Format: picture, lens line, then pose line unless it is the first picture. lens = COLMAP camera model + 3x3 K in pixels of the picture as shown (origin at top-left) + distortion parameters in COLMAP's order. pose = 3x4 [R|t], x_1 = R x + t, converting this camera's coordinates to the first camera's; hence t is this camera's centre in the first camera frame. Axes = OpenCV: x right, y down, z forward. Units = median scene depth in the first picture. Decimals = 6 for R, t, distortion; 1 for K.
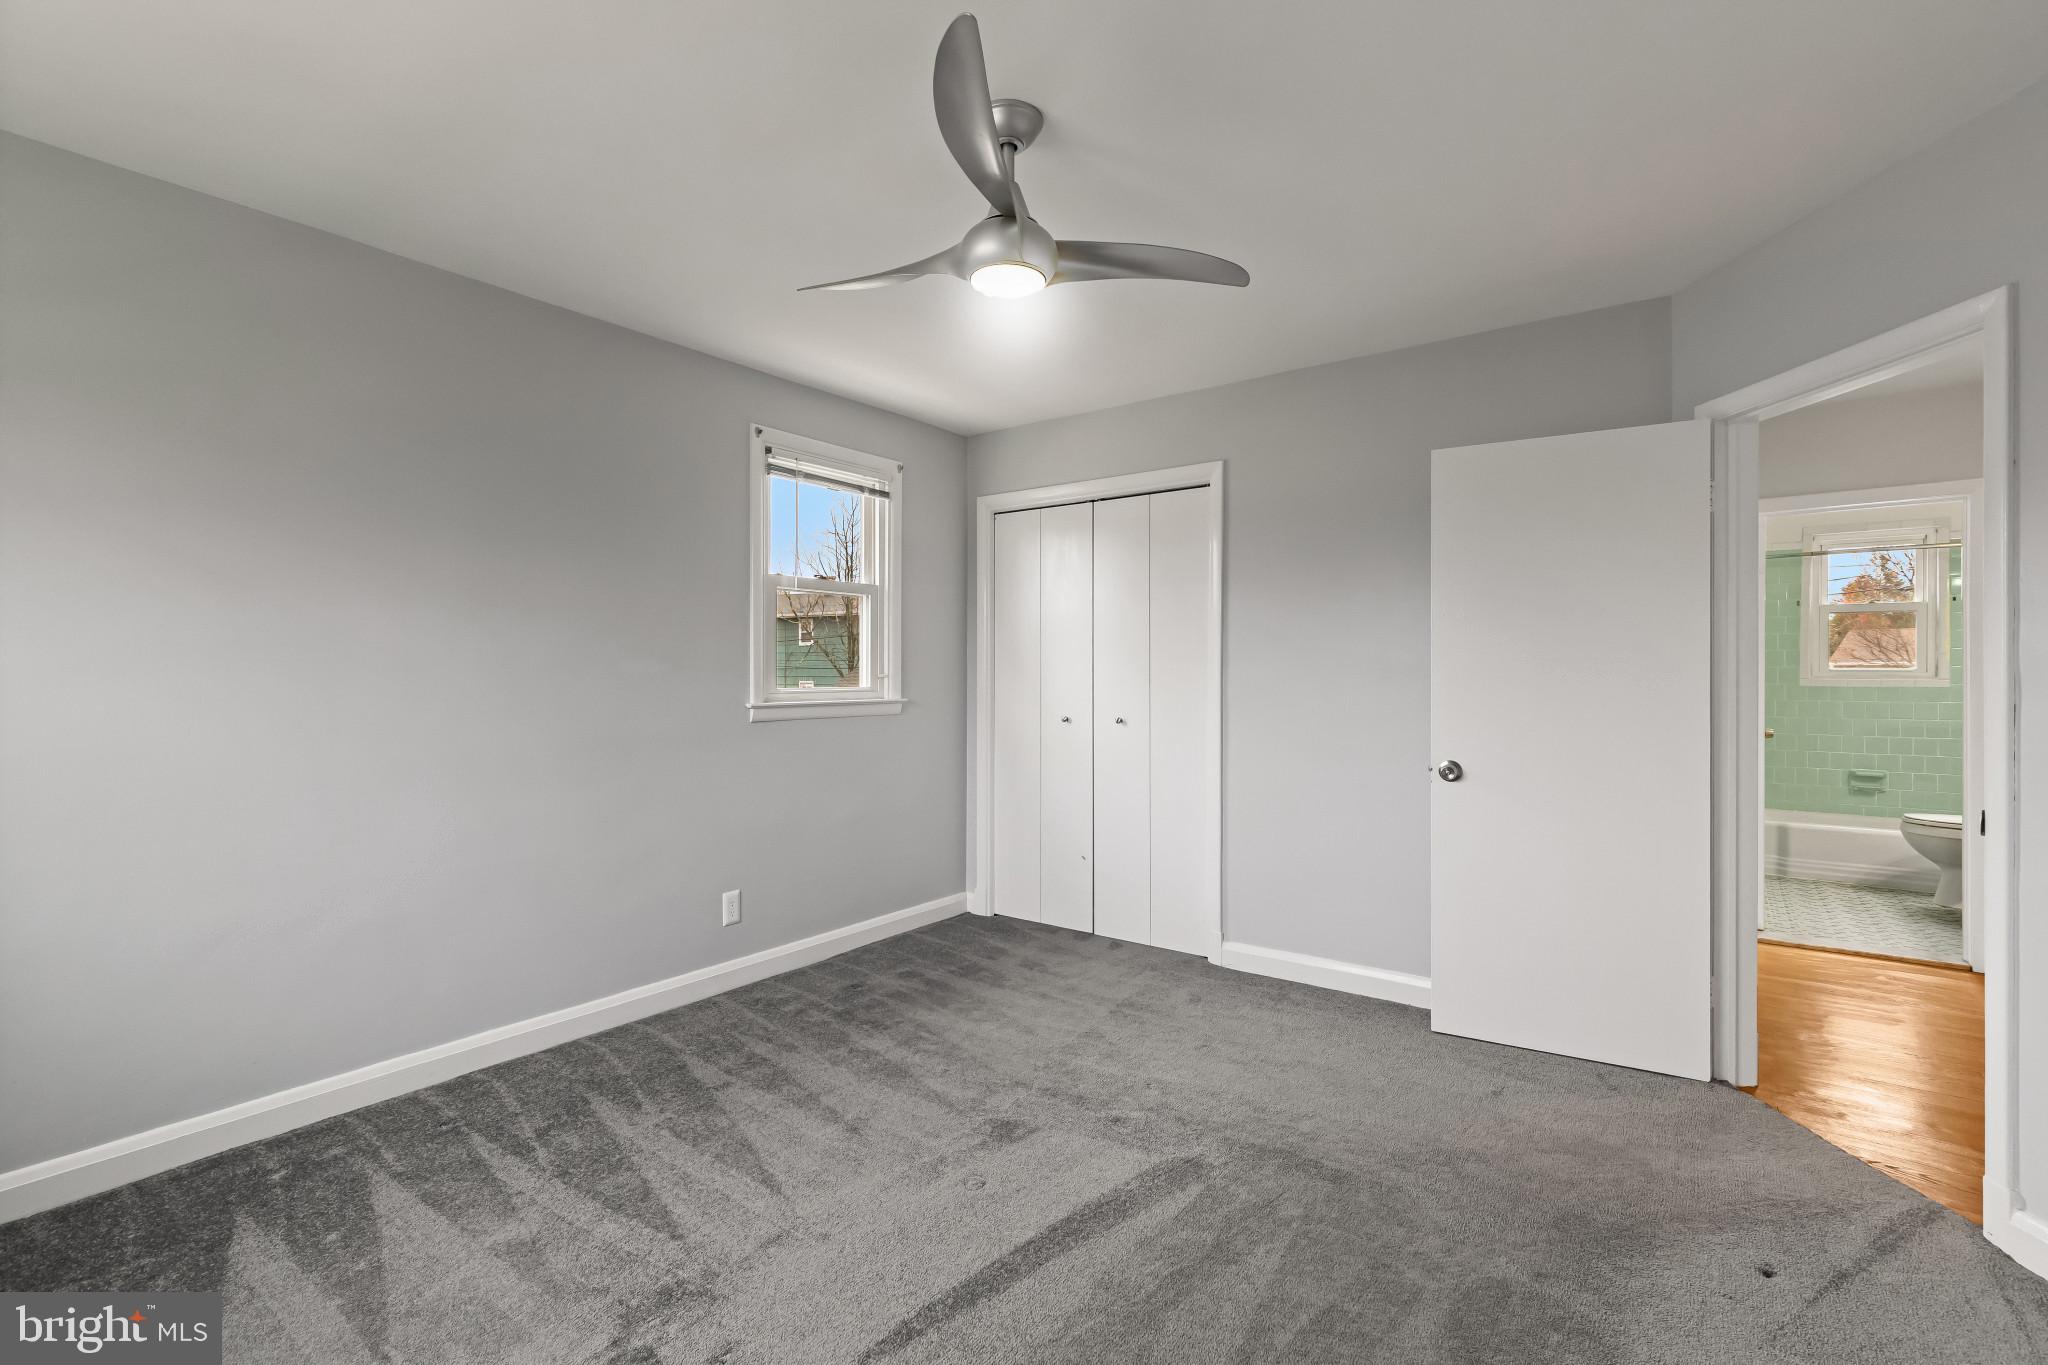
lens RADIAL K [[915.1, 0, 1010.5], [0, 915.1, 666.4], [0, 0, 1]] dist [0.001384, -0.000271]
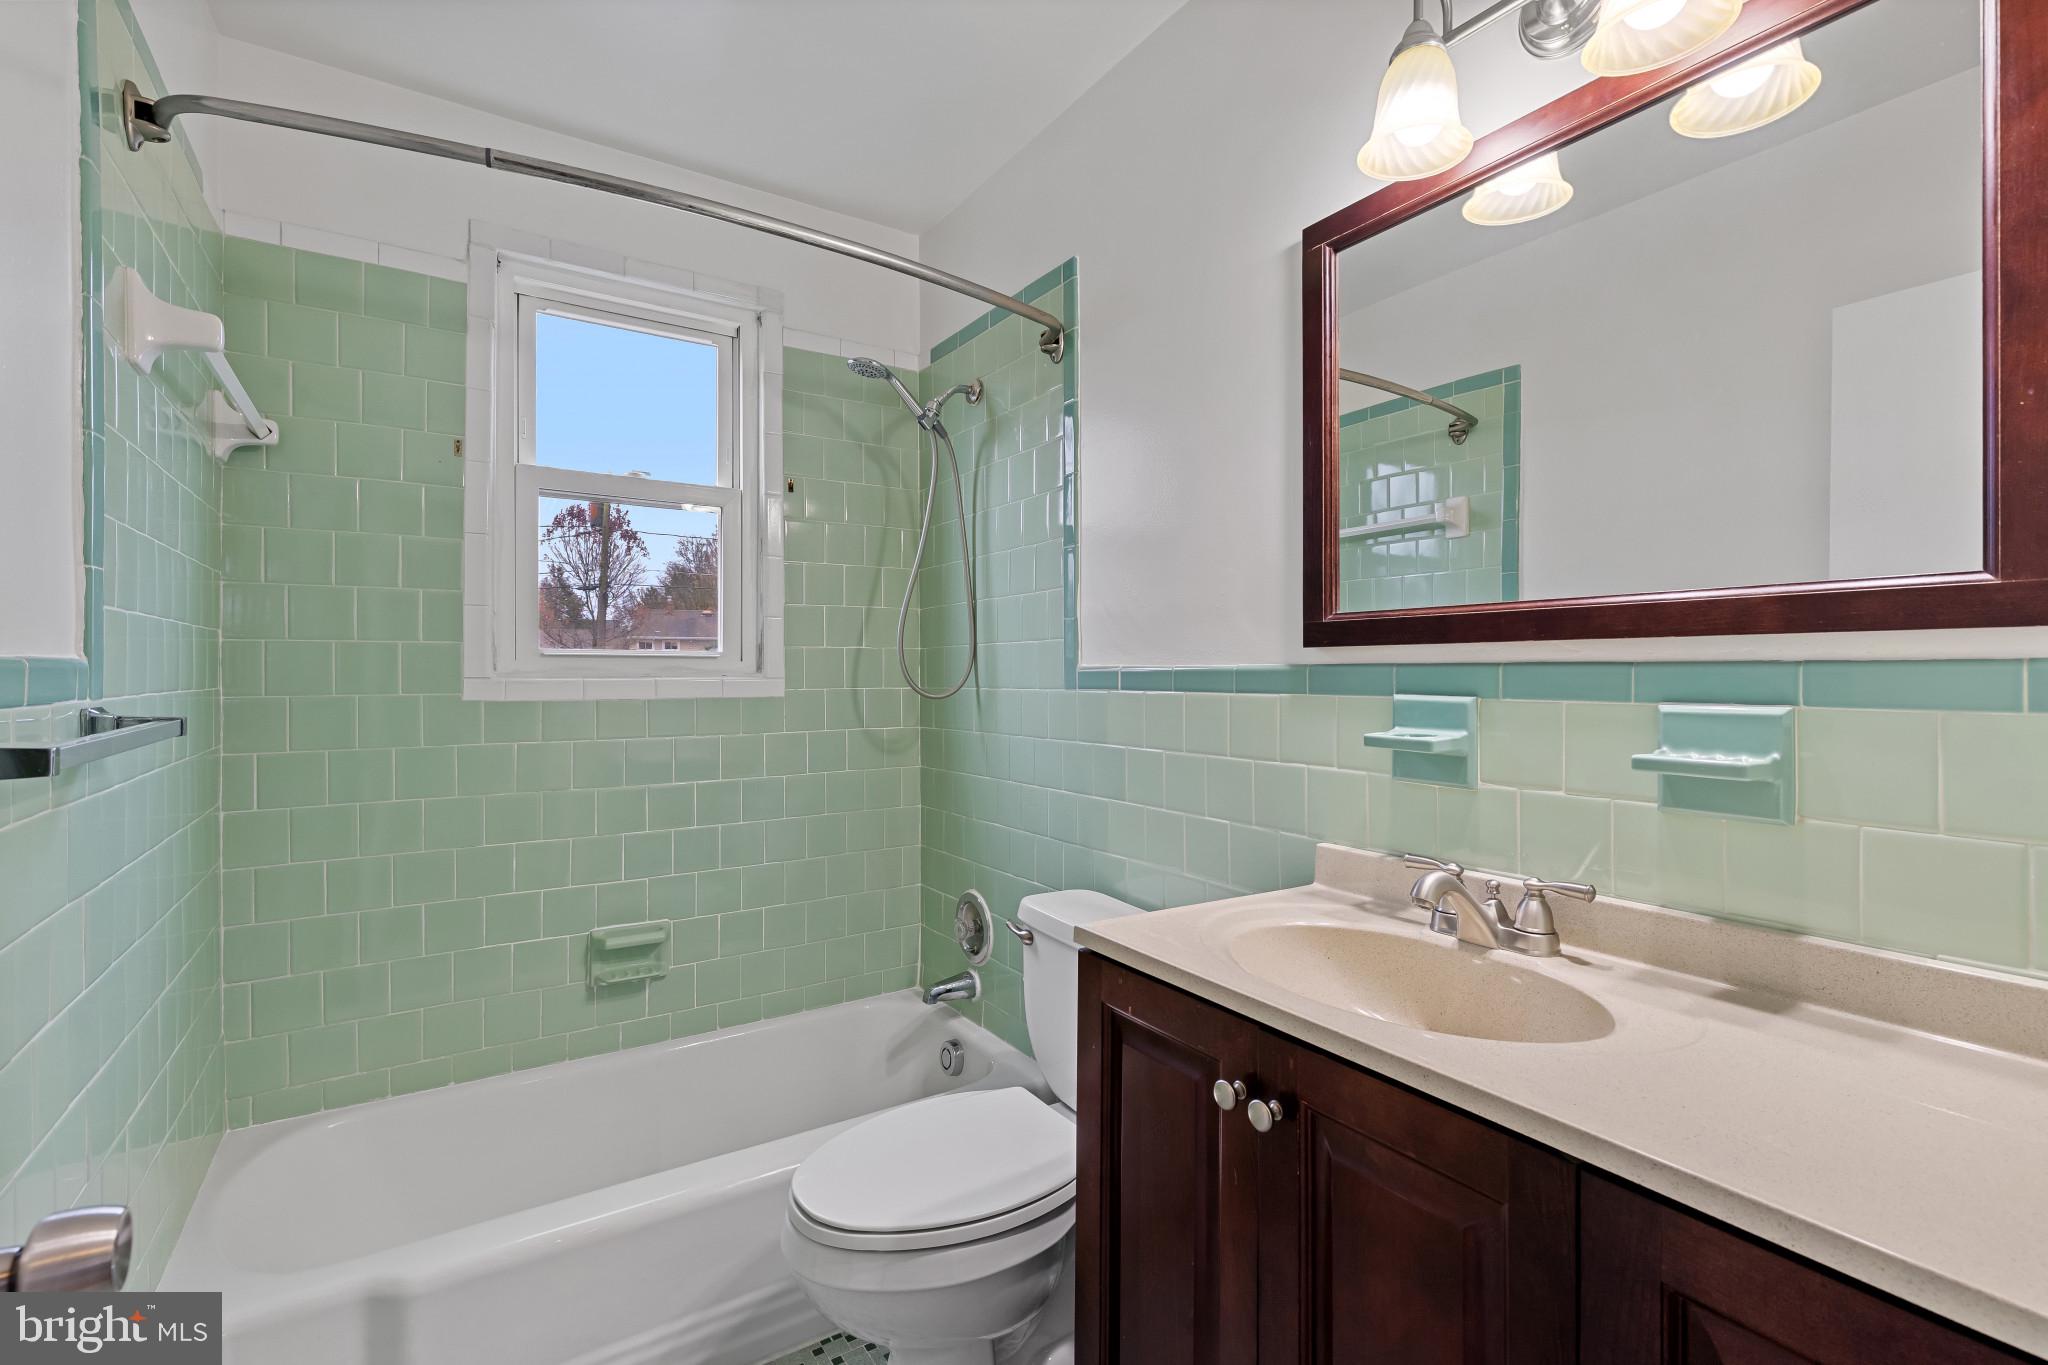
lens RADIAL K [[915.1, 0, 1027.2], [0, 915.1, 679.8], [0, 0, 1]] dist [0.001384, -0.000271]
pose [[0.326557, -0.010273, 0.945122, 0.634761], [-0.003448, 0.999921, 0.012060, 0.009293], [-0.945171, -0.007197, 0.326496, 0.721582]]
